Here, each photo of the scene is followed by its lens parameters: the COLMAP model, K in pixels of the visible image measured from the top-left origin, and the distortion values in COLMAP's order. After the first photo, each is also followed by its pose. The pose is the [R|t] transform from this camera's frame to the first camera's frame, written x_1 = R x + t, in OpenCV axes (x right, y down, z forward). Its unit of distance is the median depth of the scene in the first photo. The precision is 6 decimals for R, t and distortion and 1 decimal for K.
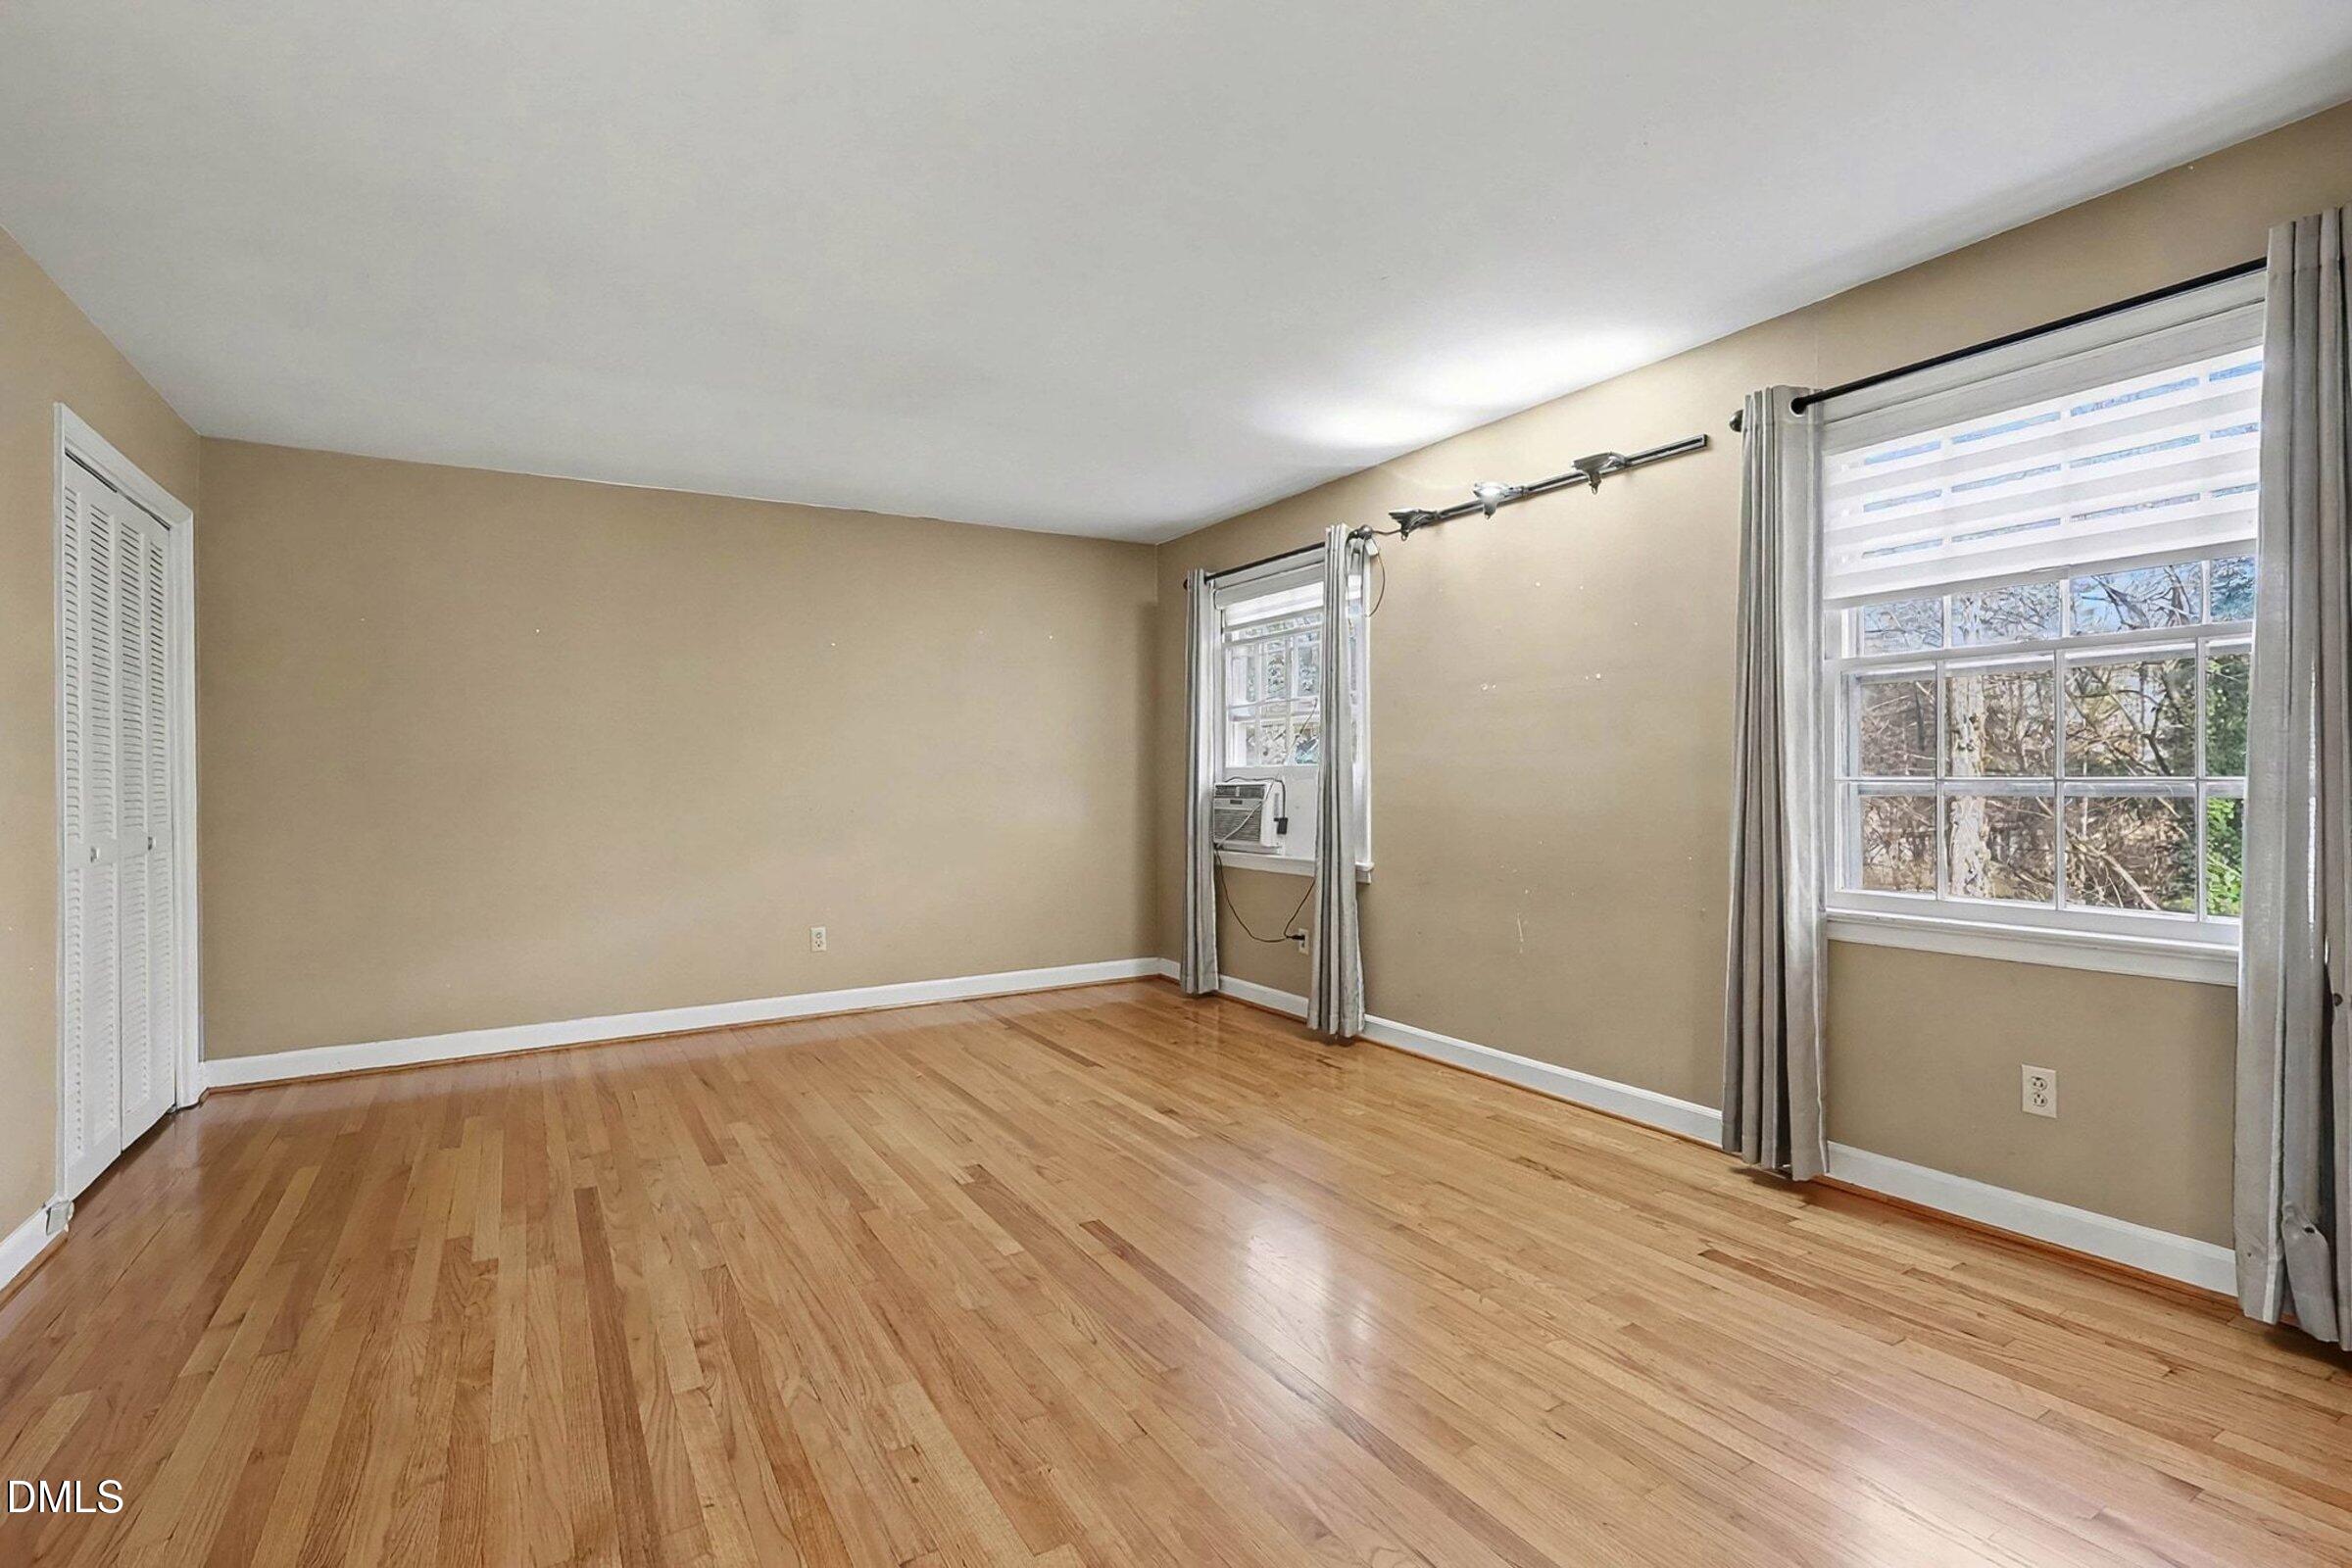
lens RADIAL K [[1096.6, 0, 1180.1], [0, 1096.6, 785.9], [0, 0, 1]] dist [-0.004884, 0.001382]
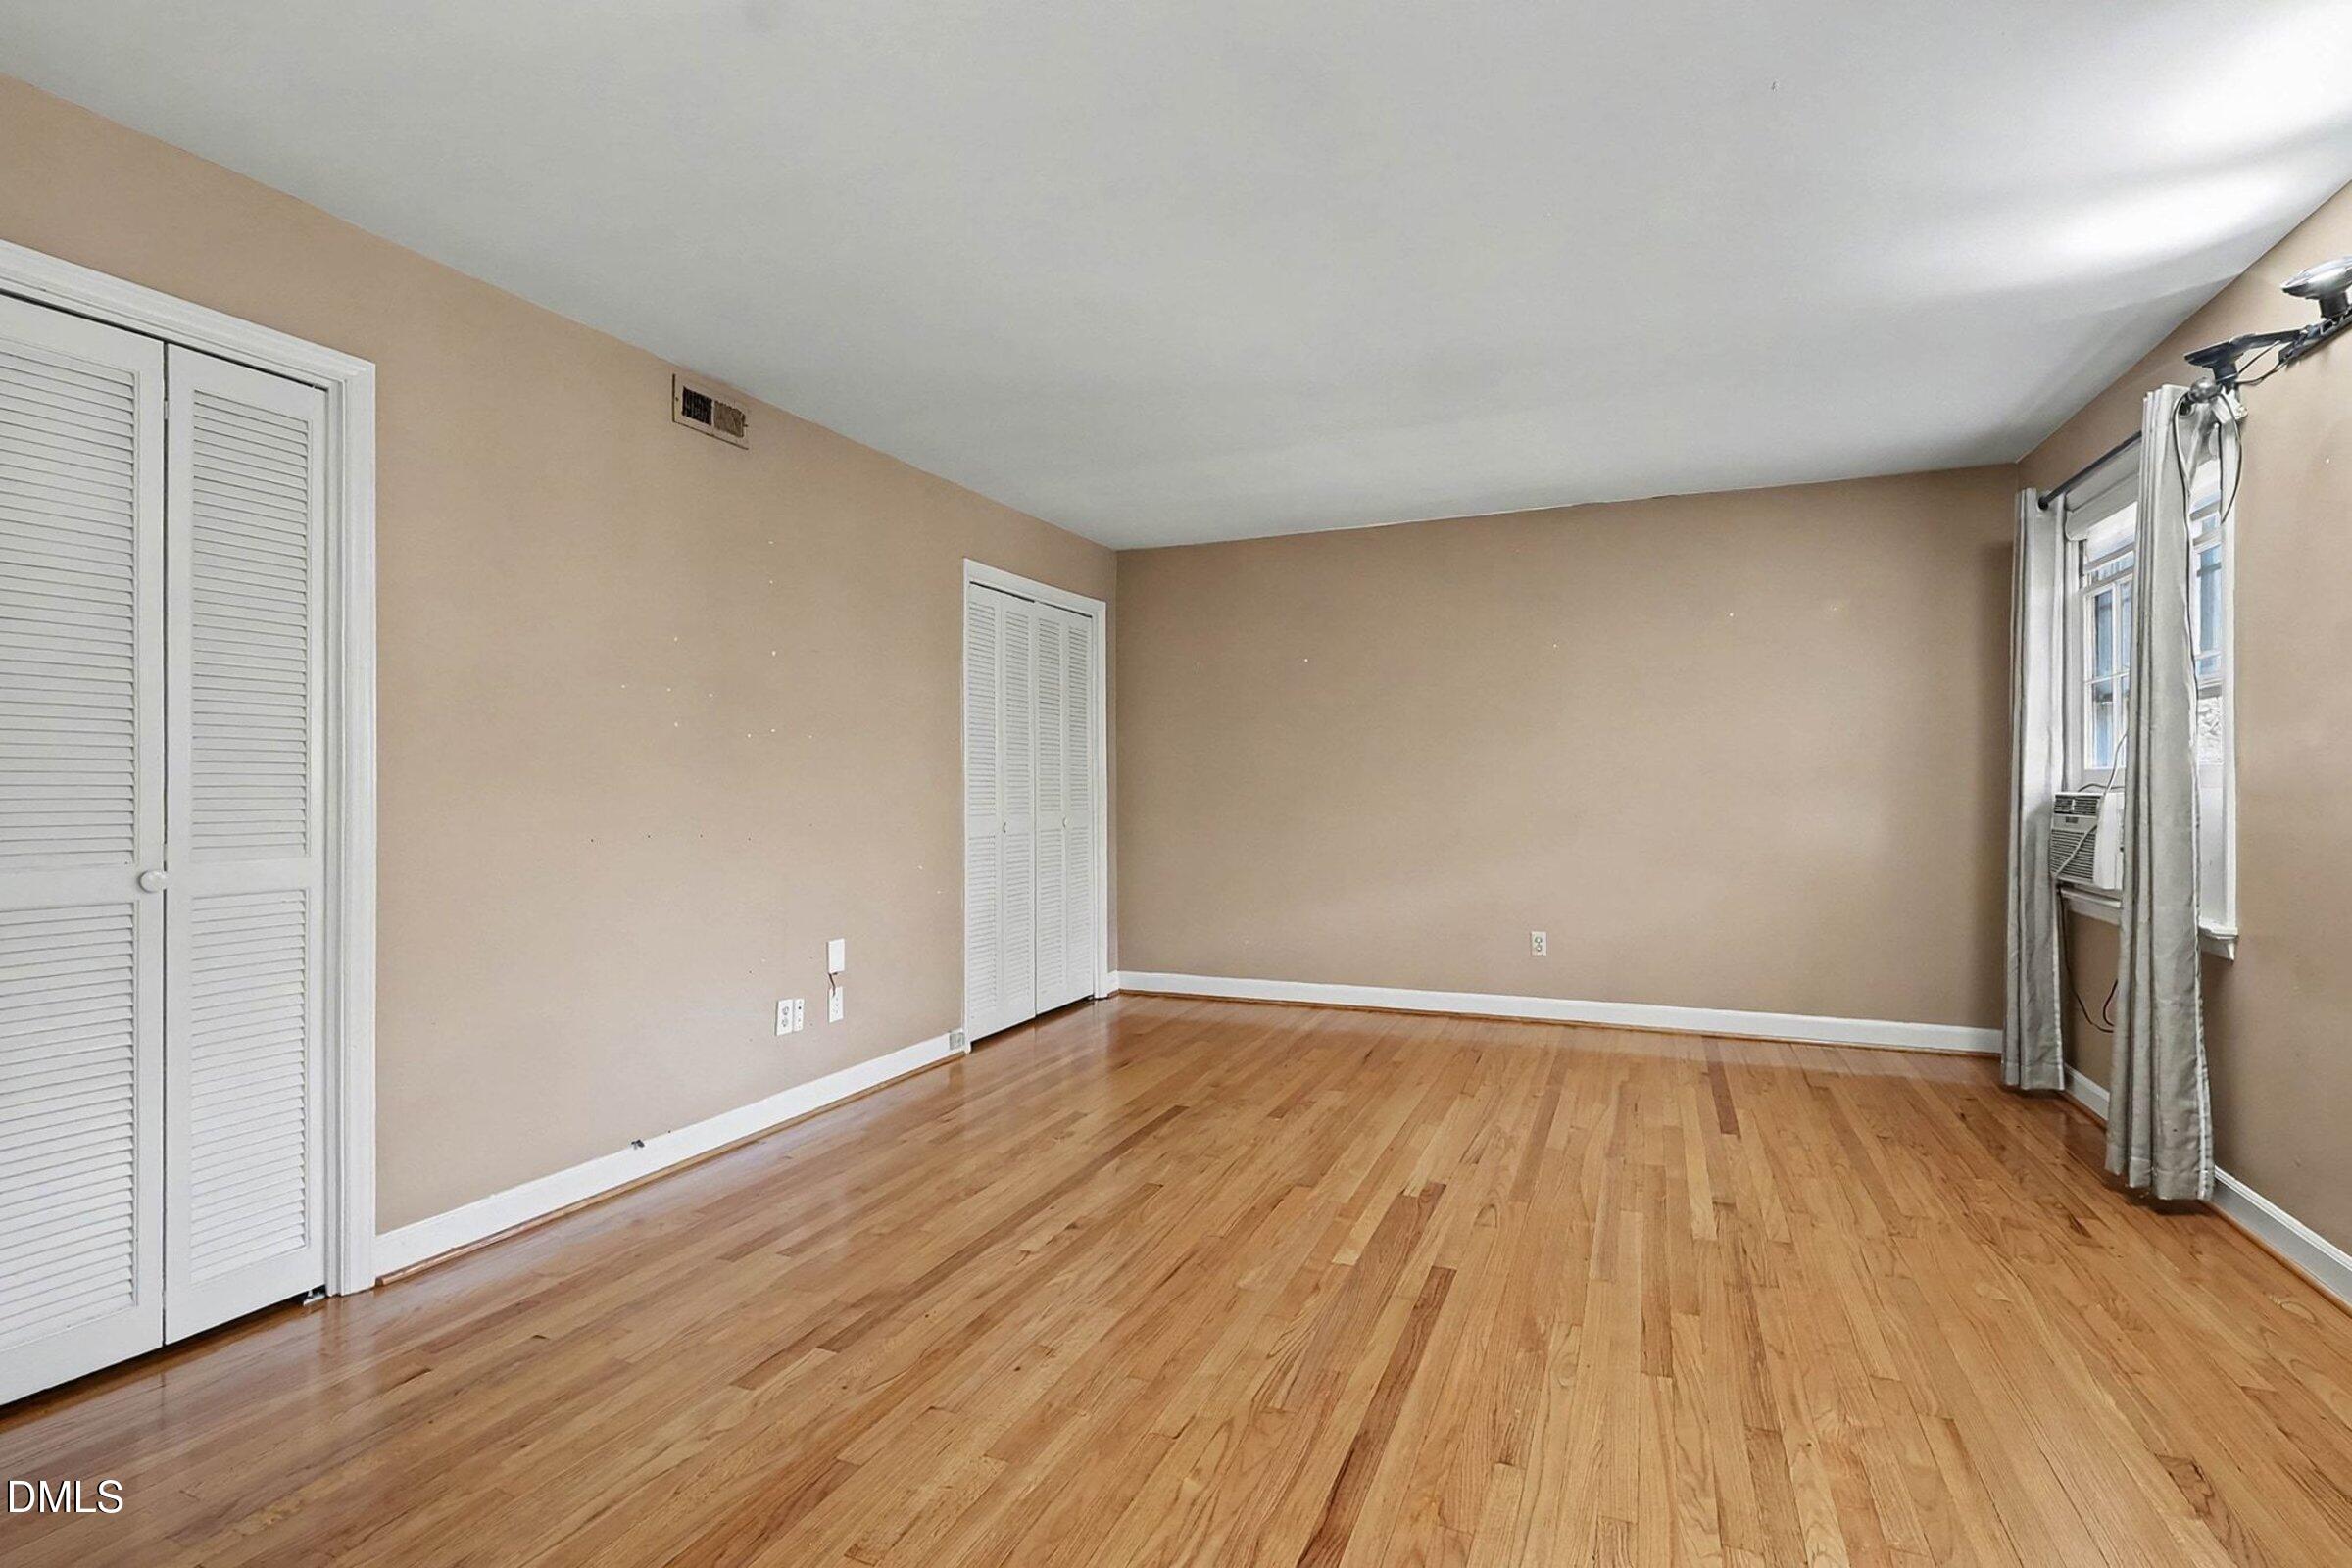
lens RADIAL K [[1096.6, 0, 1169.9], [0, 1096.6, 781.9], [0, 0, 1]] dist [-0.004884, 0.001382]
pose [[0.581535, 0.005146, -0.813505, 0.422477], [-0.008088, 0.999967, 0.000544, -0.007598], [0.813481, 0.006263, 0.581558, 0.218202]]
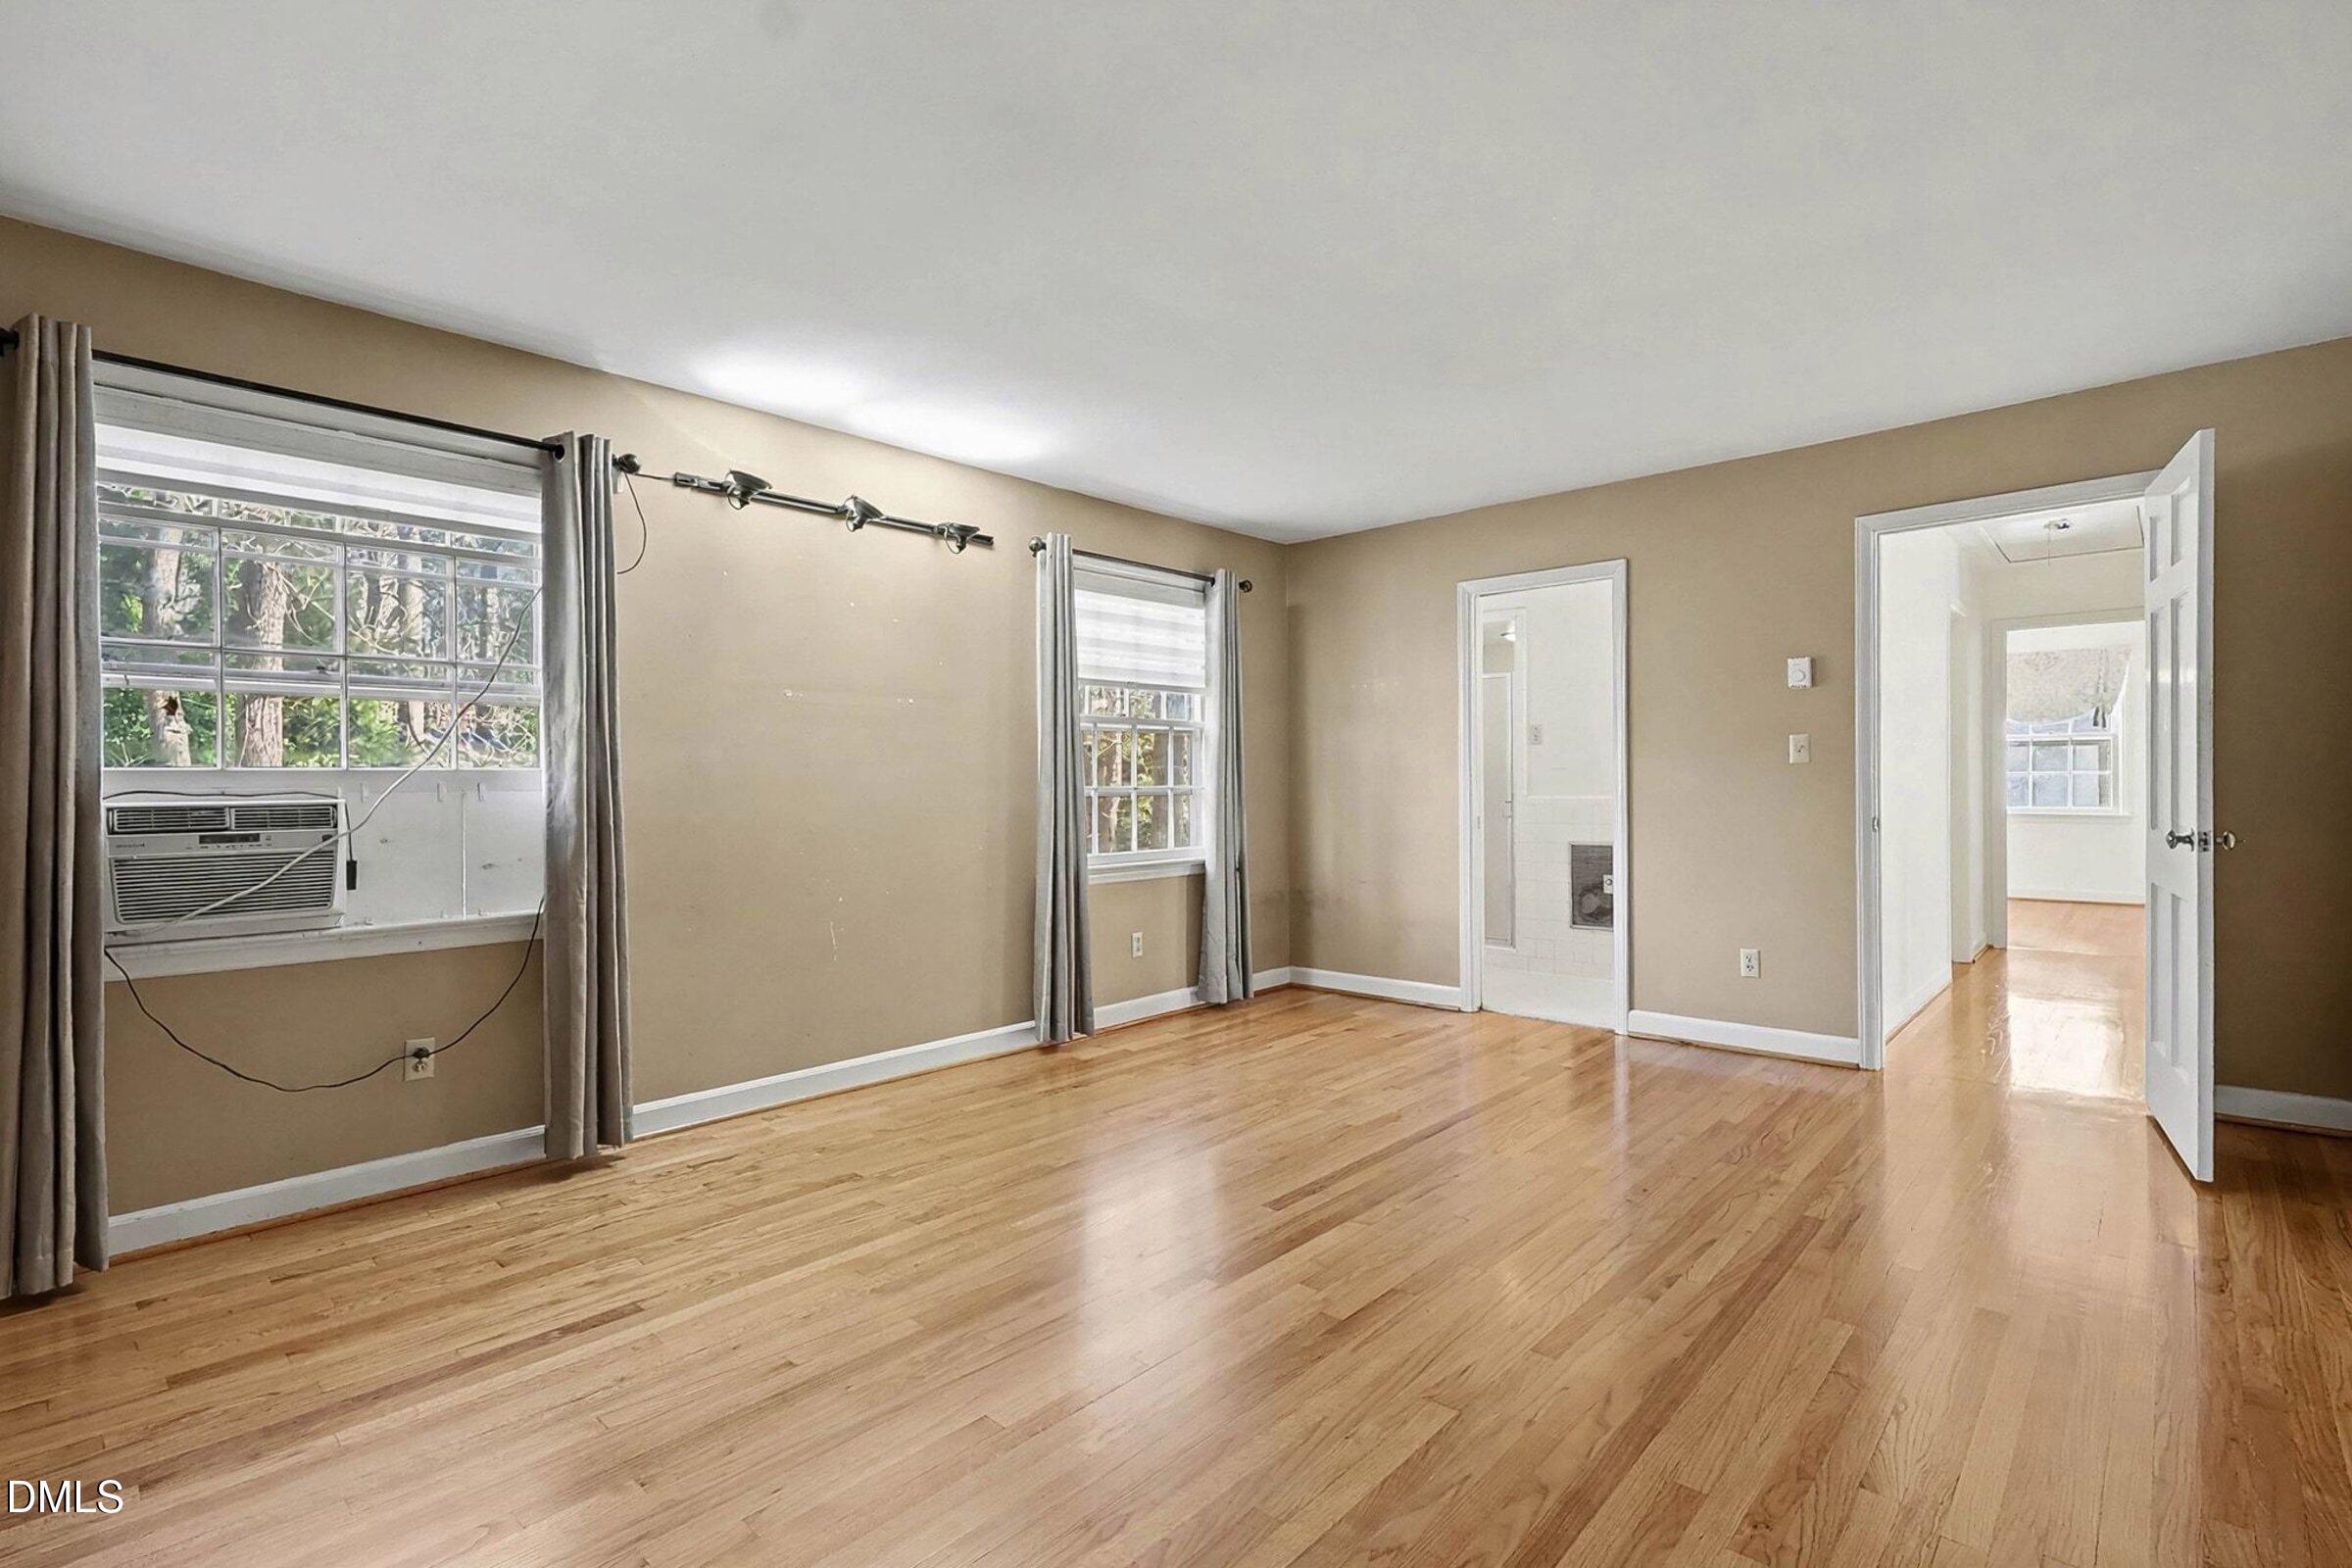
lens RADIAL K [[1096.6, 0, 1172.4], [0, 1096.6, 789.3], [0, 0, 1]] dist [-0.004884, 0.001382]
pose [[-0.275474, 0.001246, 0.961308, -0.843591], [0.016889, 0.999851, 0.003544, -0.003962], [-0.961160, 0.017212, -0.275454, 1.092498]]
